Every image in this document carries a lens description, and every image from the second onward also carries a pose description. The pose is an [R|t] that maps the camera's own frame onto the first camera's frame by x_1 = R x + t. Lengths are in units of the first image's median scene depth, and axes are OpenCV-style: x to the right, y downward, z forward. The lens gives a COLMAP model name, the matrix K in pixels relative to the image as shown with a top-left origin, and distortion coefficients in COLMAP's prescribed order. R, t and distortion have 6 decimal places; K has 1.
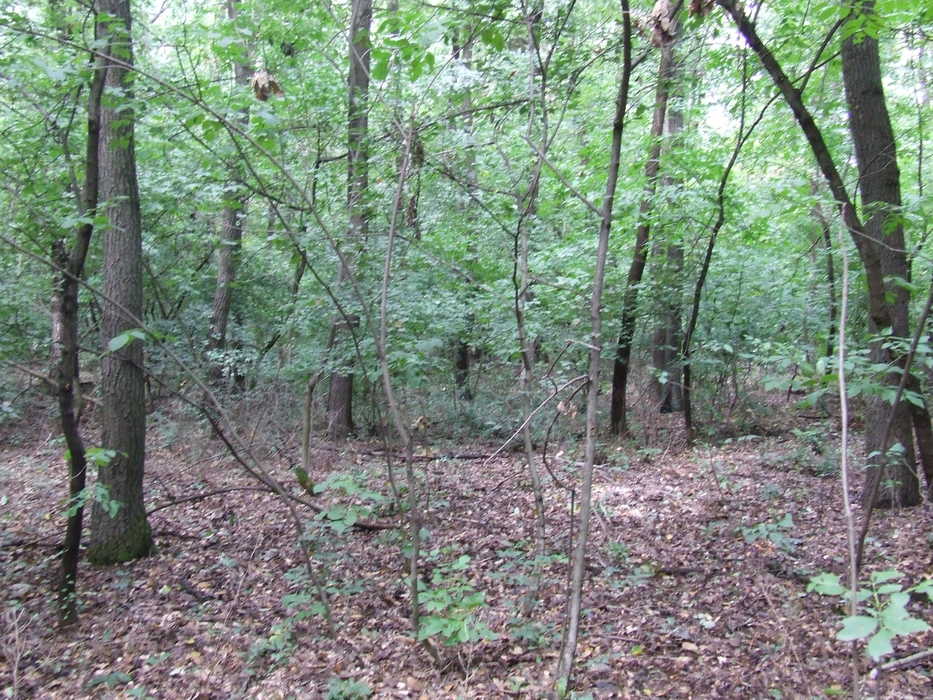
lens RADIAL K [[1026.8, 0, 465.3], [0, 1026.8, 330.7], [0, 0, 1]] dist [-0.080884, 0.108925]
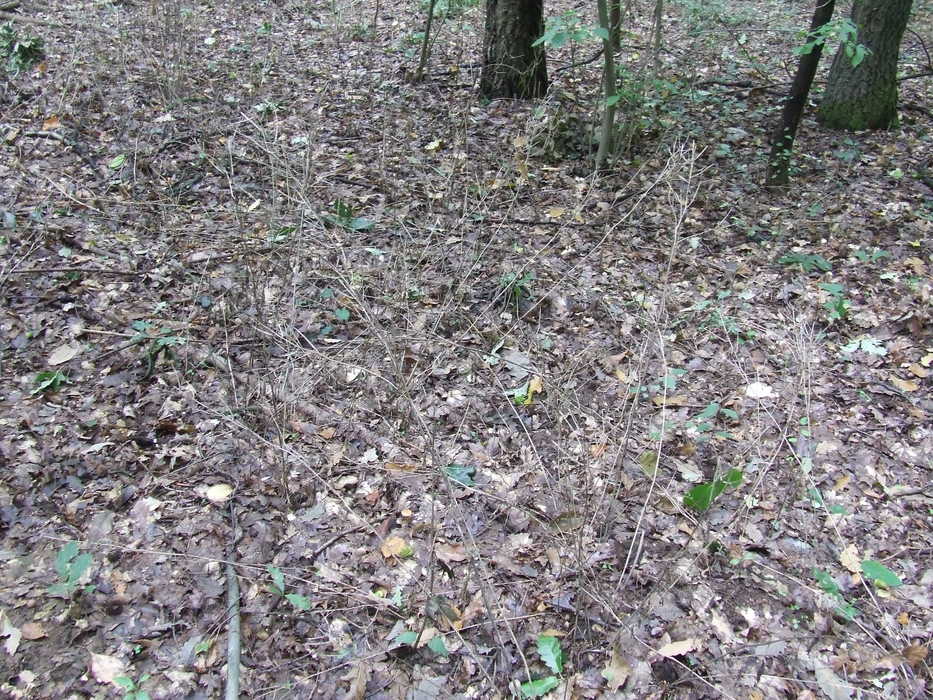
lens RADIAL K [[1026.8, 0, 465.3], [0, 1026.8, 330.7], [0, 0, 1]] dist [-0.080884, 0.108925]
pose [[0.756580, 0.325130, -0.567342, -0.061423], [-0.068794, 0.902388, 0.425397, 0.052215], [0.650272, -0.282817, 0.705096, 0.185480]]
